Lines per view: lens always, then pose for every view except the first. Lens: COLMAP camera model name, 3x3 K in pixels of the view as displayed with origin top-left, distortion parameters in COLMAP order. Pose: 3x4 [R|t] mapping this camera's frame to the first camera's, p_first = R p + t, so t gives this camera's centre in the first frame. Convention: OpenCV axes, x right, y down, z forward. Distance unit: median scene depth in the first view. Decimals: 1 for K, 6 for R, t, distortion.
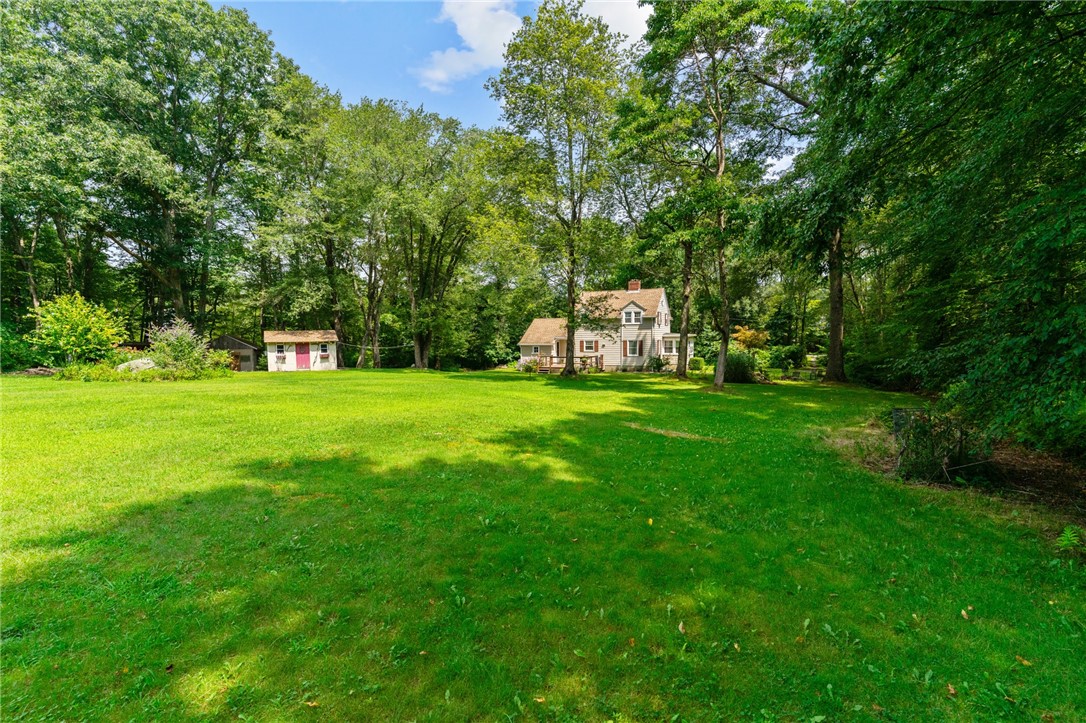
lens RADIAL K [[529.8, 0, 542.5], [0, 529.8, 358.9], [0, 0, 1]] dist [0.000189, 0.000005]
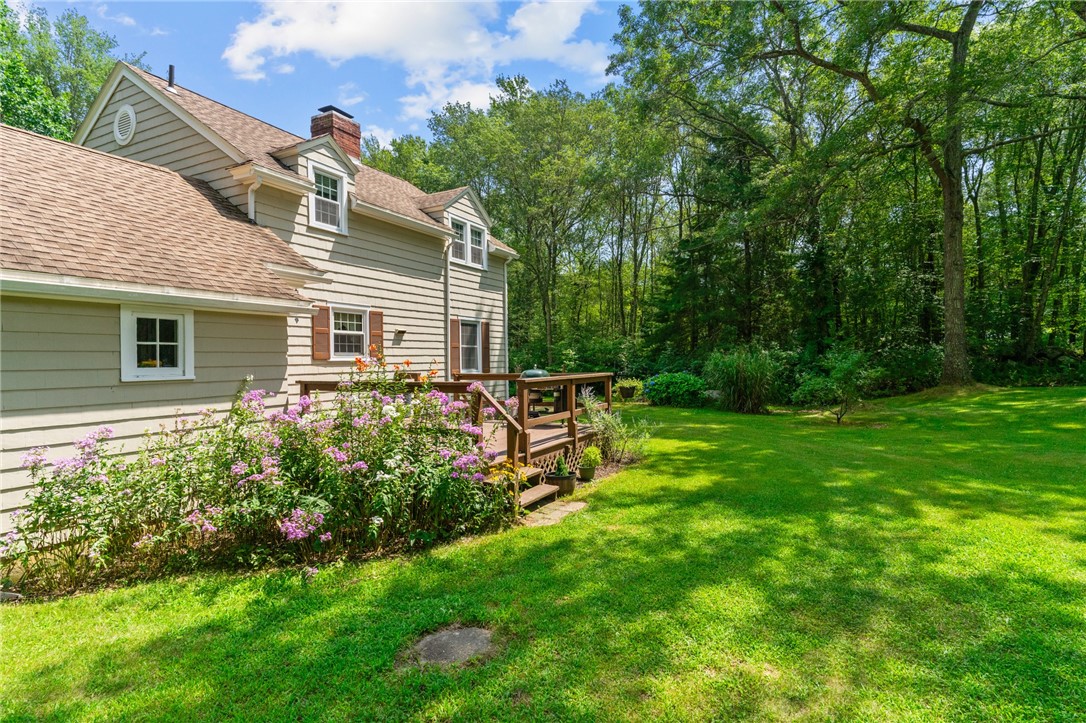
lens RADIAL K [[540.0, 0, 545.0], [0, 540.0, 361.9], [0, 0, 1]] dist [0.002636, 0.000206]
pose [[0.075942, 0.003883, 0.997105, -0.123497], [0.056299, 0.998380, -0.008176, -0.007841], [-0.995522, 0.056757, 0.075600, 0.931037]]
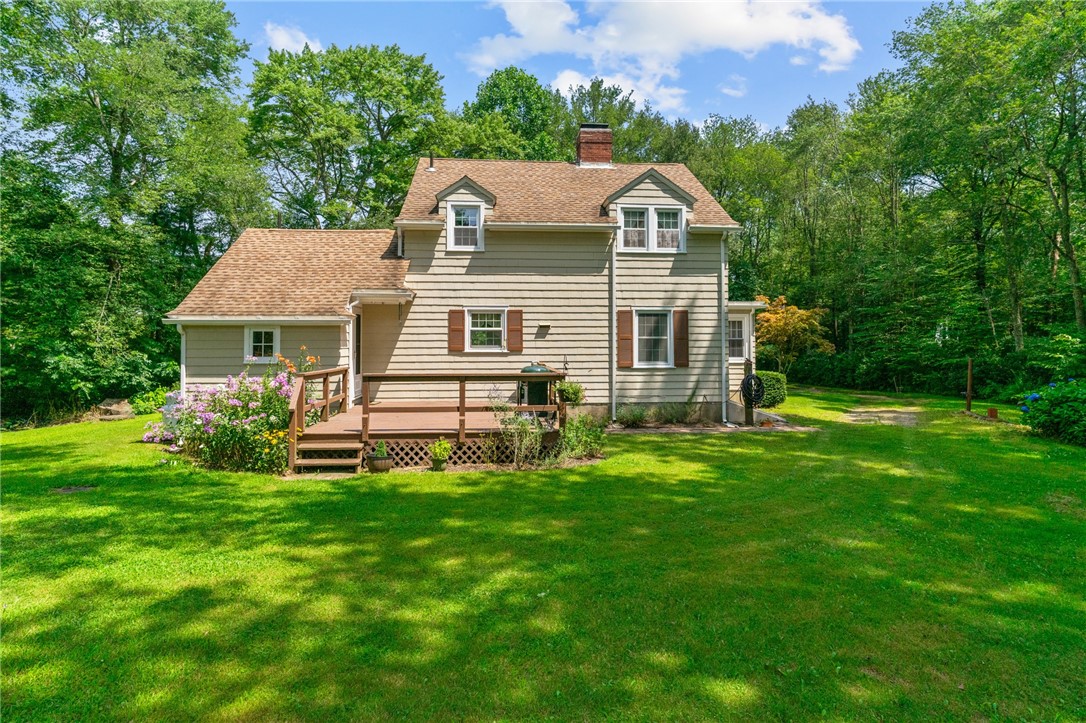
lens RADIAL K [[628.1, 0, 550.2], [0, 628.1, 327.9], [0, 0, 1]] dist [-0.003330, -0.000317]
pose [[0.882082, 0.020242, 0.470662, -0.030128], [0.014054, 0.997501, -0.069238, -0.004387], [-0.470887, 0.067688, 0.879593, 0.732965]]
